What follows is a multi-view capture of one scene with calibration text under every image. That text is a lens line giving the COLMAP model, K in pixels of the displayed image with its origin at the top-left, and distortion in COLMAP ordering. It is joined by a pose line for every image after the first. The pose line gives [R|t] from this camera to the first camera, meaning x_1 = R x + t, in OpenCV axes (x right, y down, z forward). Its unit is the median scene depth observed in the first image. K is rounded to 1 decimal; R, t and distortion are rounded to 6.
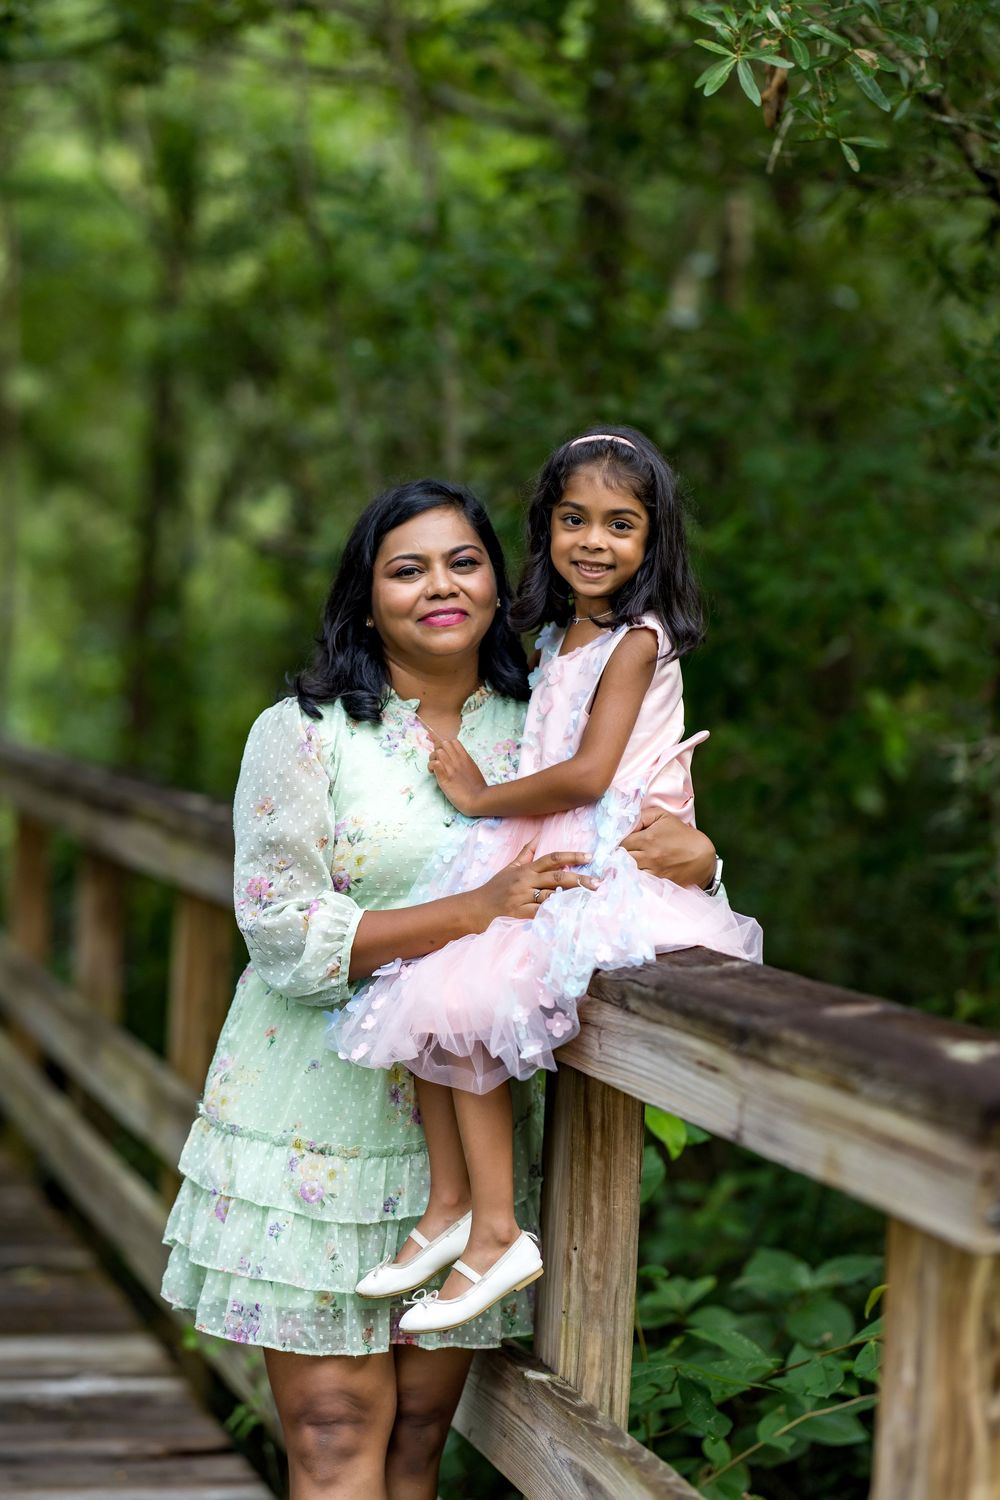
lens RADIAL K [[3979.0, 0, 455.2], [0, 3979.0, 755.8], [0, 0, 1]] dist [-0.049736, 0.963343]
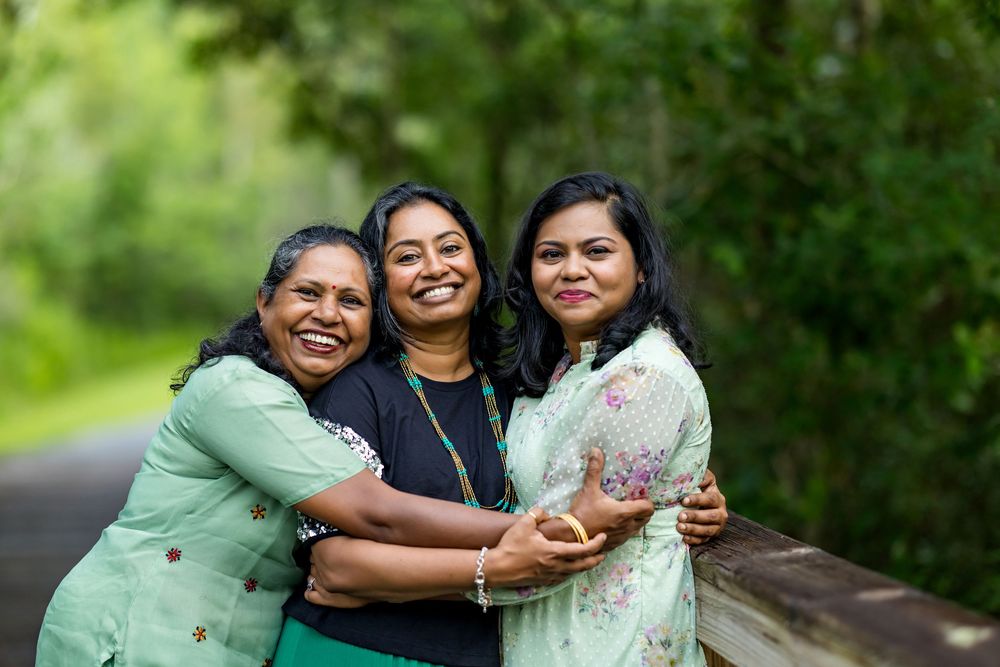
lens RADIAL K [[2519.9, 0, 522.0], [0, 2519.9, 333.7], [0, 0, 1]] dist [0.599255, -7.249583]
pose [[0.996171, -0.023376, -0.084245, 0.052579], [0.022302, 0.999658, -0.013666, -0.008596], [0.084536, 0.011735, 0.996351, 0.178885]]
